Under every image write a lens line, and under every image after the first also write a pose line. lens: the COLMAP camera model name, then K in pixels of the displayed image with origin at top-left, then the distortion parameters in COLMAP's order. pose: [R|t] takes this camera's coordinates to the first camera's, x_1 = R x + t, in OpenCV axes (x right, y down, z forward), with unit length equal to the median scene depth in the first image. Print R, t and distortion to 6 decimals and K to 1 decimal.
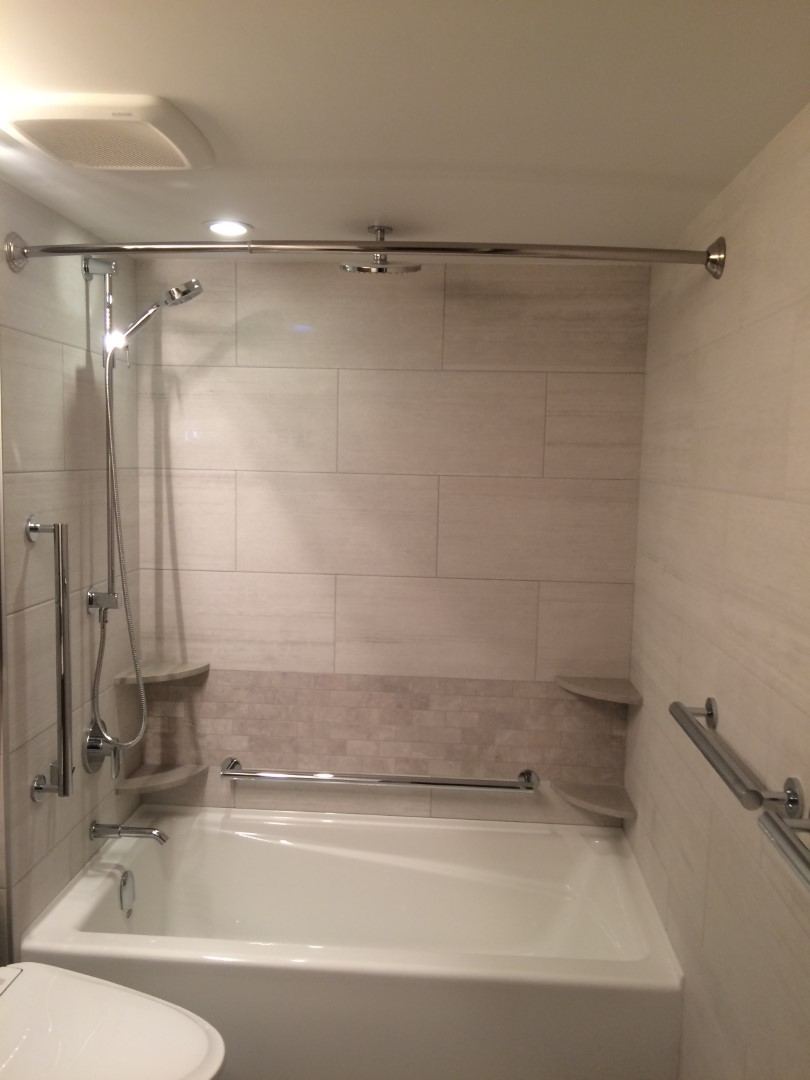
lens RADIAL K [[923.7, 0, 407.1], [0, 923.7, 544.1], [0, 0, 1]] dist [0.085693, -0.148295]
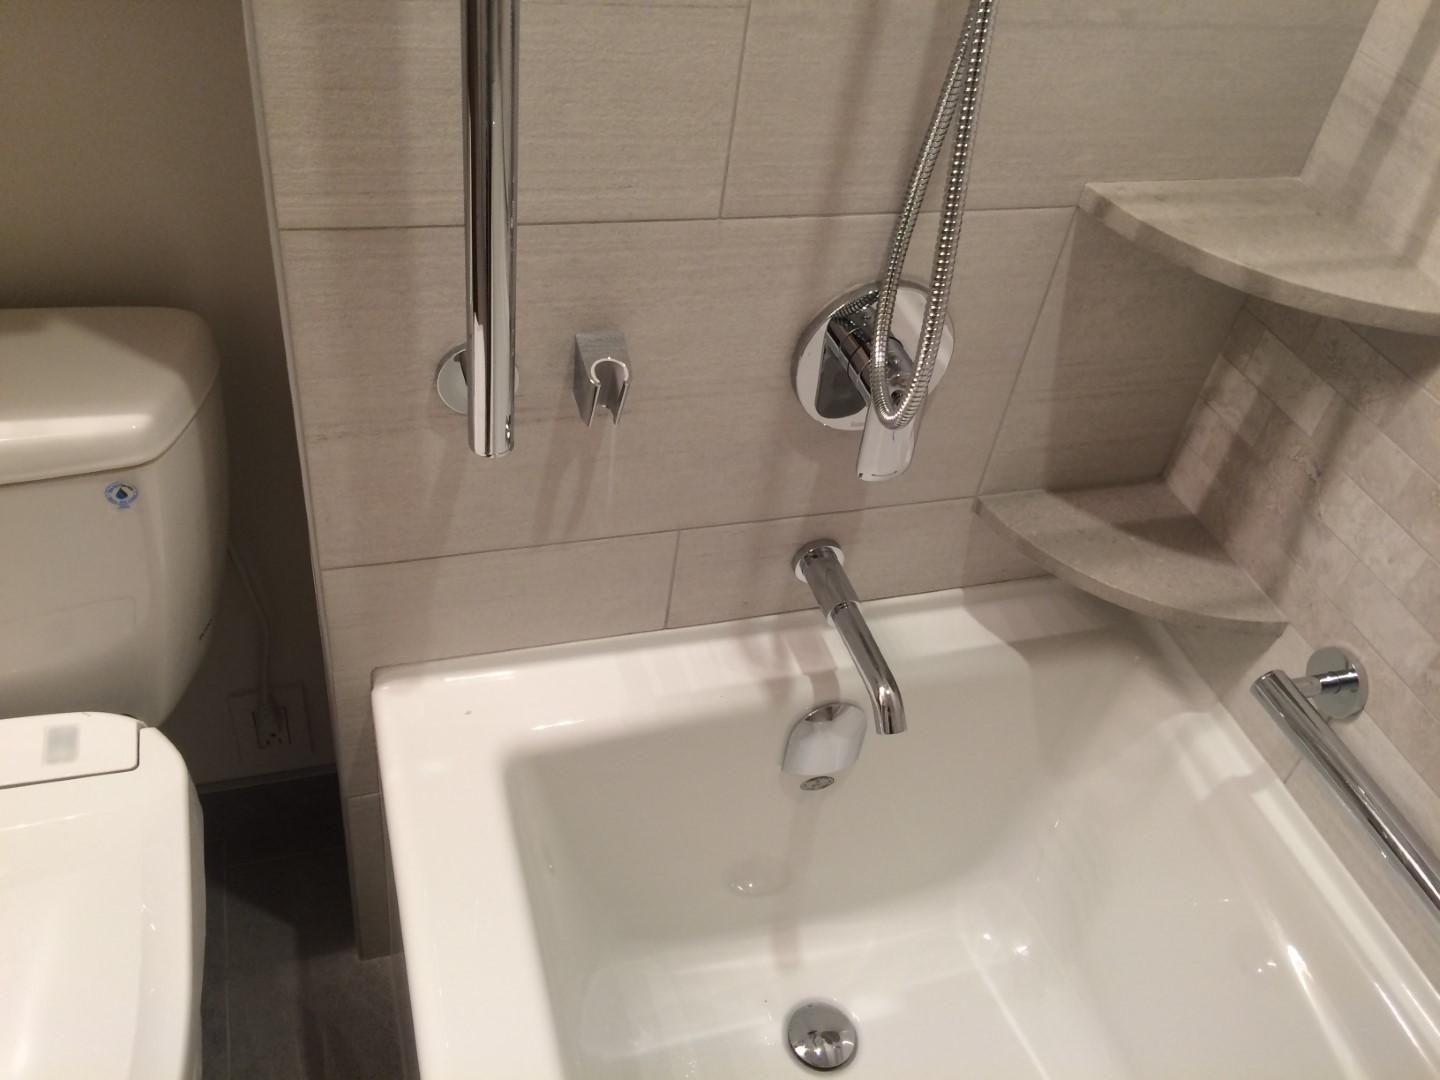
lens RADIAL K [[1231.6, 0, 724.5], [0, 1231.6, 544.1], [0, 0, 1]] dist [0.085693, -0.148295]
pose [[0.364558, 0.640265, -0.676135, -0.030688], [-0.216758, 0.764508, 0.607078, 0.021789], [0.905601, -0.074757, 0.417490, 0.703737]]
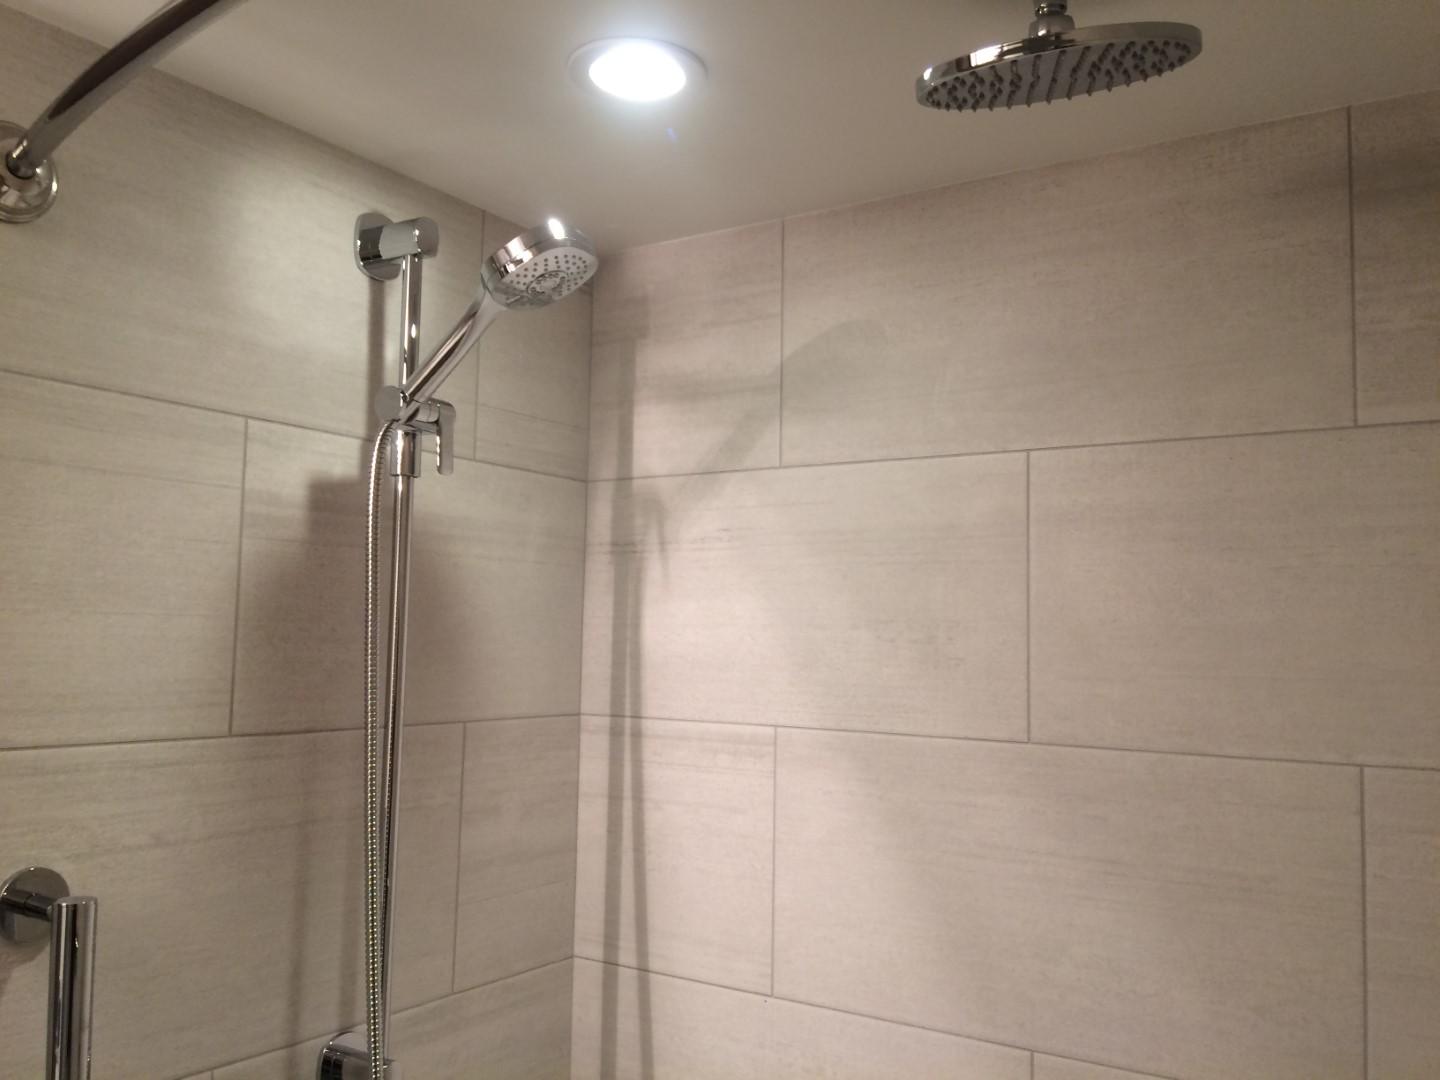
lens RADIAL K [[1231.6, 0, 727.5], [0, 1231.6, 537.7], [0, 0, 1]] dist [0.085693, -0.148295]
pose [[0.871636, -0.045577, -0.488031, 0.055655], [-0.048162, 0.982885, -0.177811, -0.063908], [0.487783, 0.178491, 0.854523, 0.530190]]
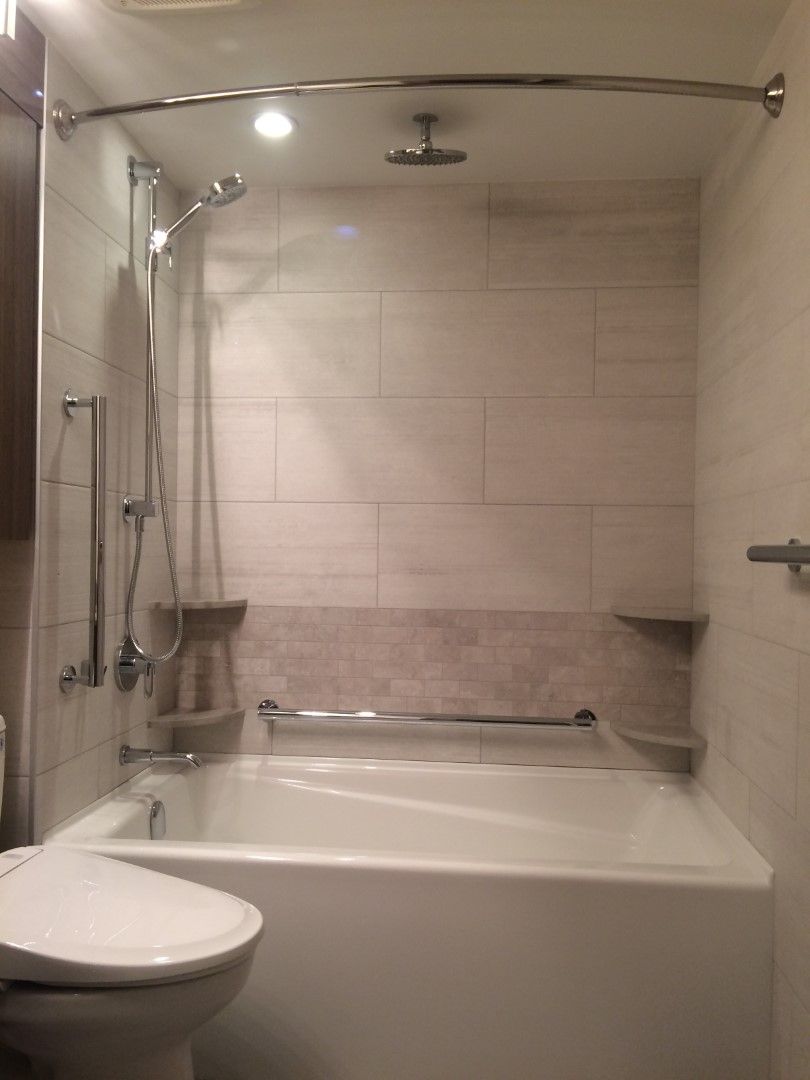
lens RADIAL K [[923.7, 0, 404.1], [0, 923.7, 543.8], [0, 0, 1]] dist [0.085693, -0.148295]
pose [[0.999278, -0.008013, -0.037150, -0.015320], [0.004048, 0.994400, -0.105605, 0.177629], [0.037788, 0.105379, 0.993714, 0.049842]]
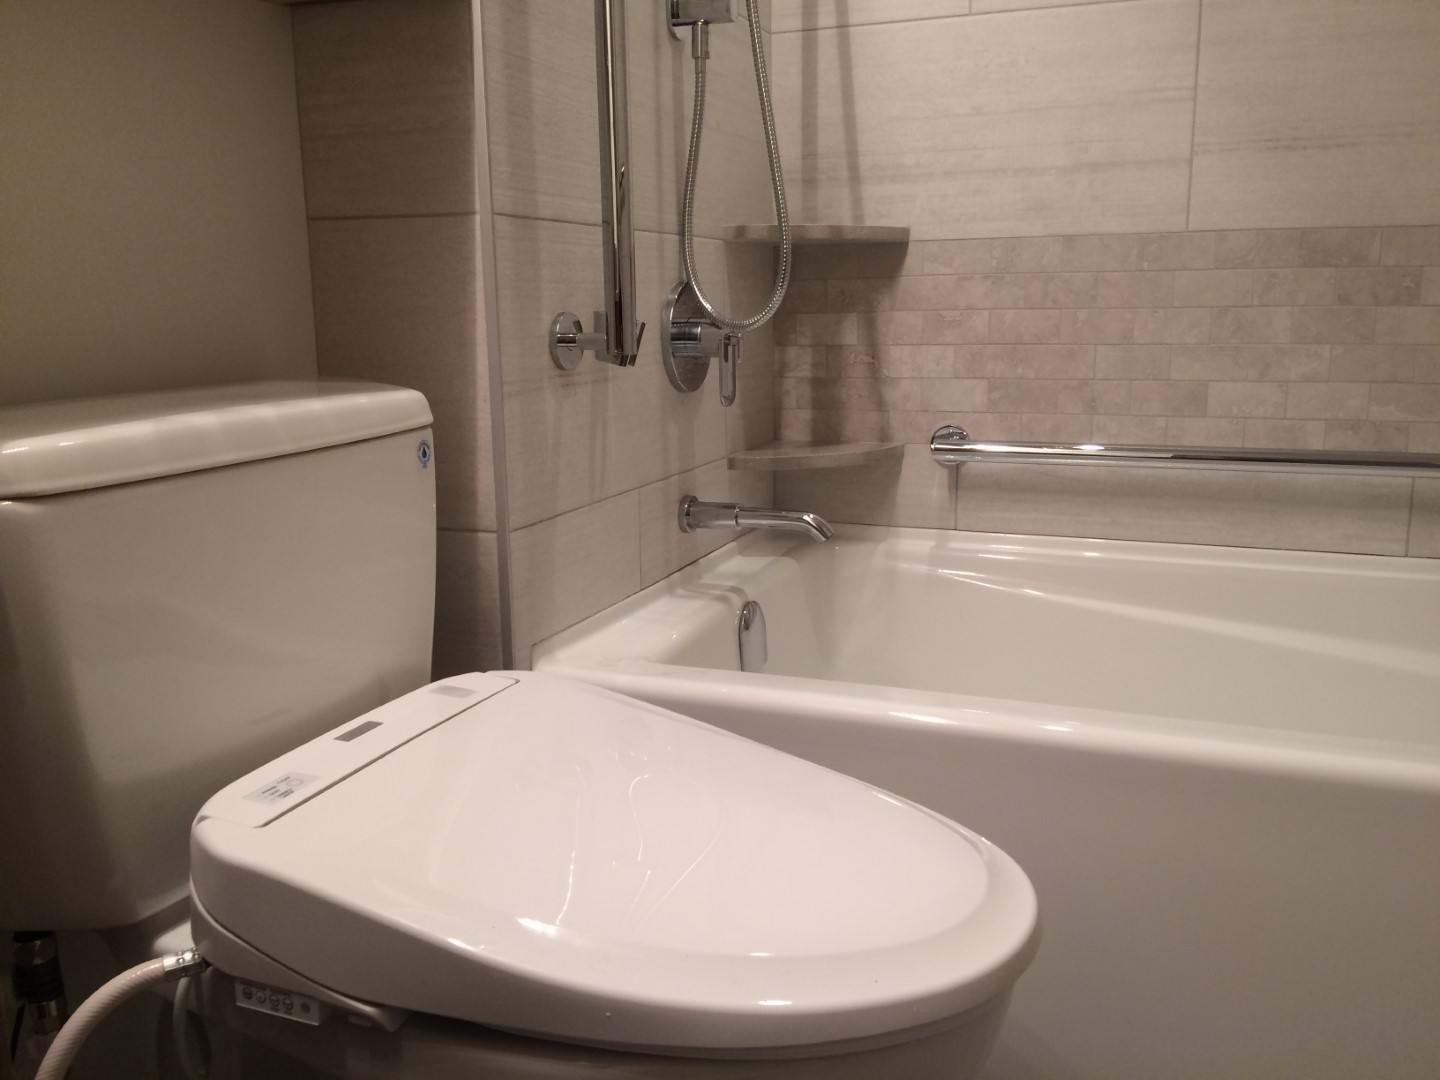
lens RADIAL K [[1231.6, 0, 729.8], [0, 1231.6, 538.8], [0, 0, 1]] dist [0.085693, -0.148295]
pose [[0.954988, 0.025602, -0.295539, -0.109728], [0.001436, 0.995858, 0.090908, 0.237296], [0.296642, -0.087241, 0.950996, 0.350400]]
